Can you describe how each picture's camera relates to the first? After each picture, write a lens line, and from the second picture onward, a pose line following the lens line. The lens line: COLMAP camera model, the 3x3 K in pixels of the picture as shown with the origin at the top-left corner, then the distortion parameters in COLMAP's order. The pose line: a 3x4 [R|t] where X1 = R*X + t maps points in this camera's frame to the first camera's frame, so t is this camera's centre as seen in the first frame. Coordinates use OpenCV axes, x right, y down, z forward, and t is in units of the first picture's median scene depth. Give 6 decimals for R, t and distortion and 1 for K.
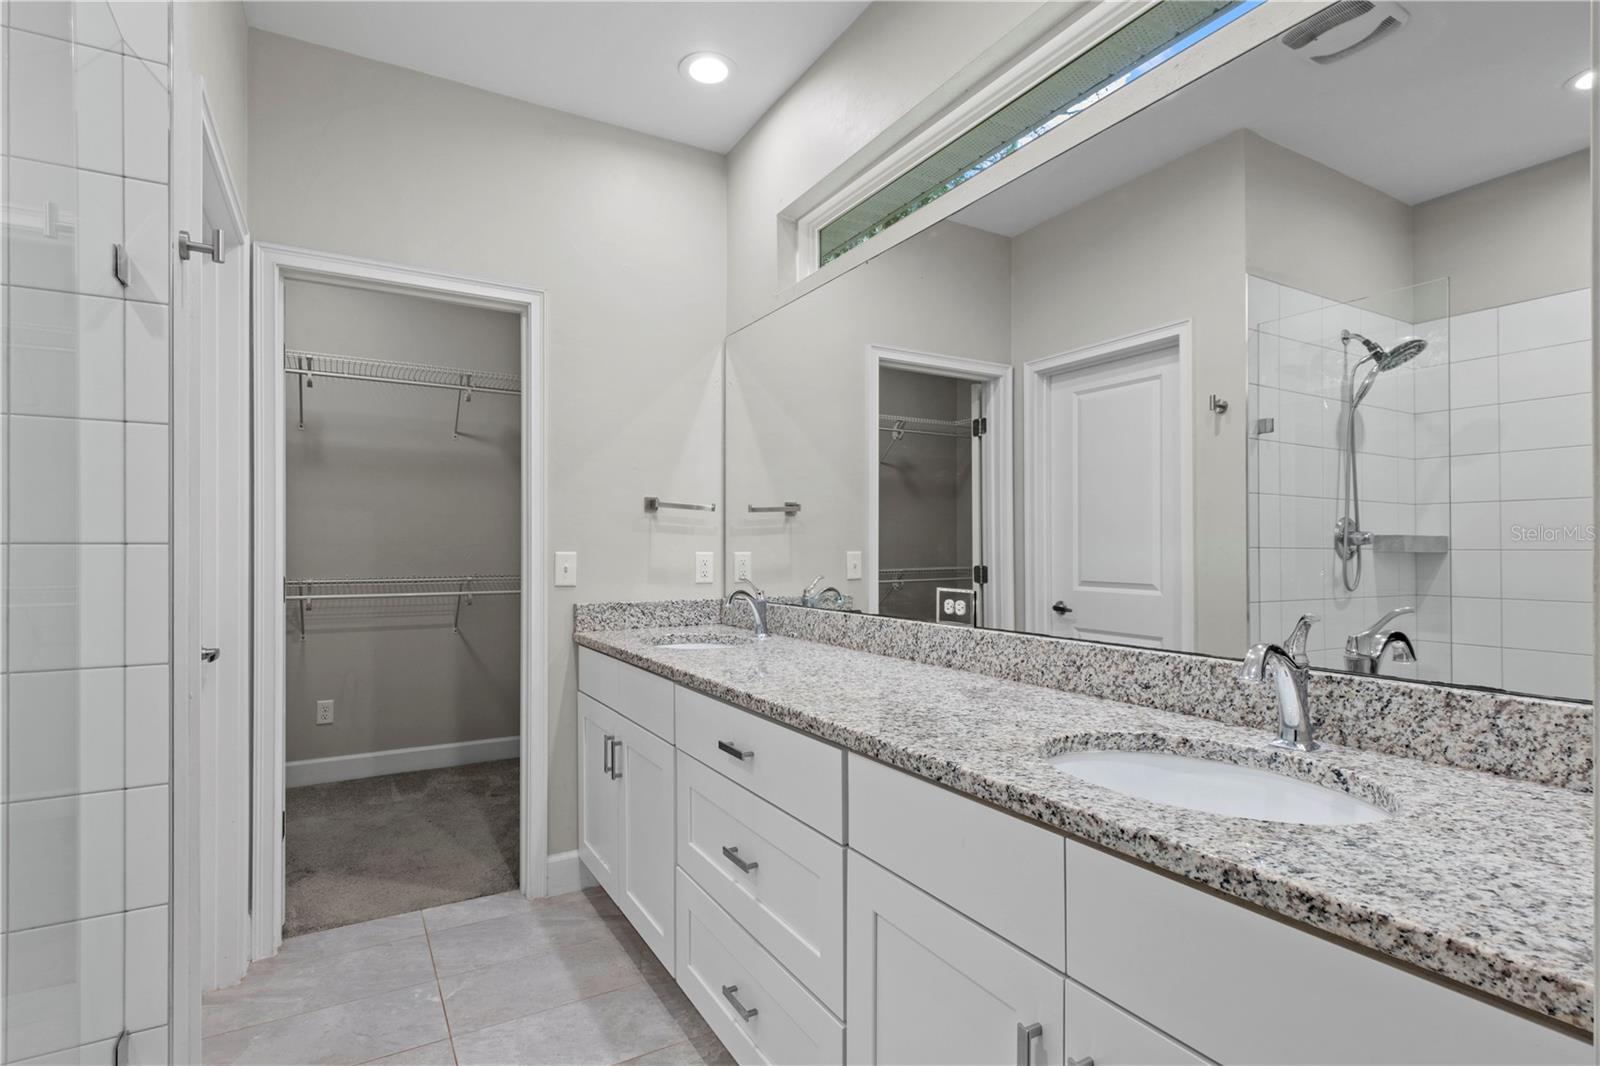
lens RADIAL K [[779.1, 0, 791.0], [0, 779.1, 538.0], [0, 0, 1]] dist [-0.001435, -0.002840]
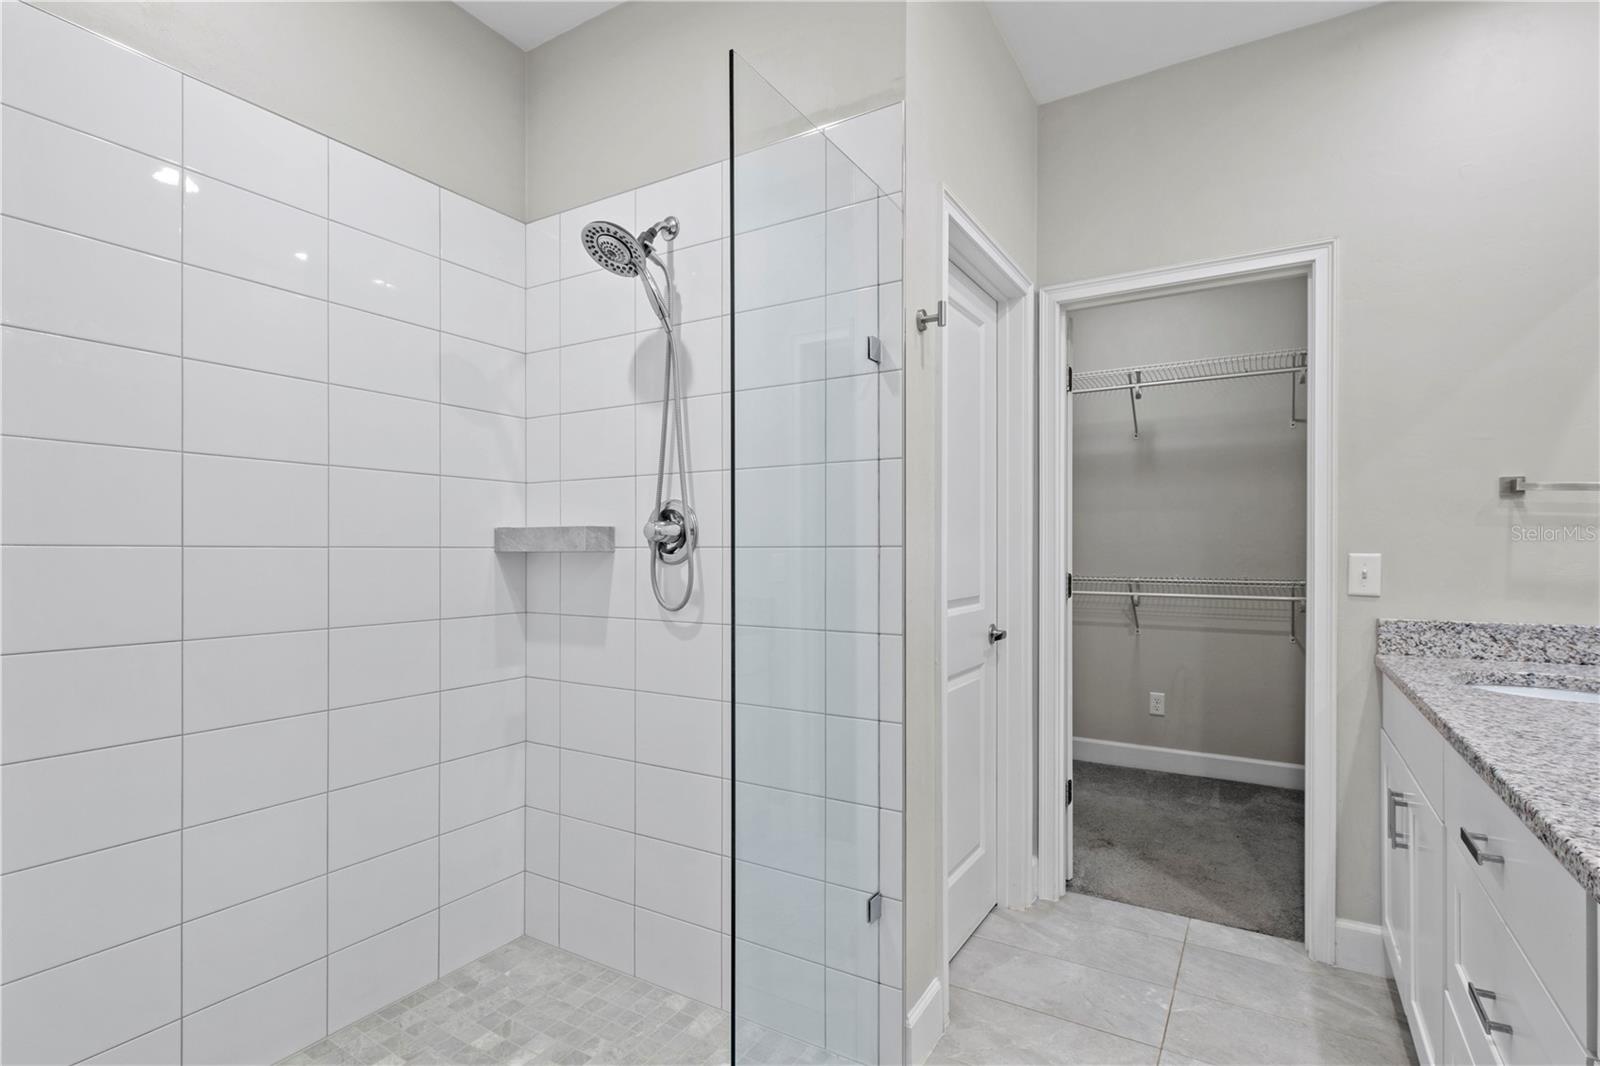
lens RADIAL K [[779.1, 0, 786.2], [0, 779.1, 544.1], [0, 0, 1]] dist [-0.001435, -0.002840]
pose [[0.464727, -0.006132, -0.885433, 0.152461], [0.013223, 0.999913, 0.000015, 0.000192], [0.885355, -0.011716, 0.464768, 0.095181]]
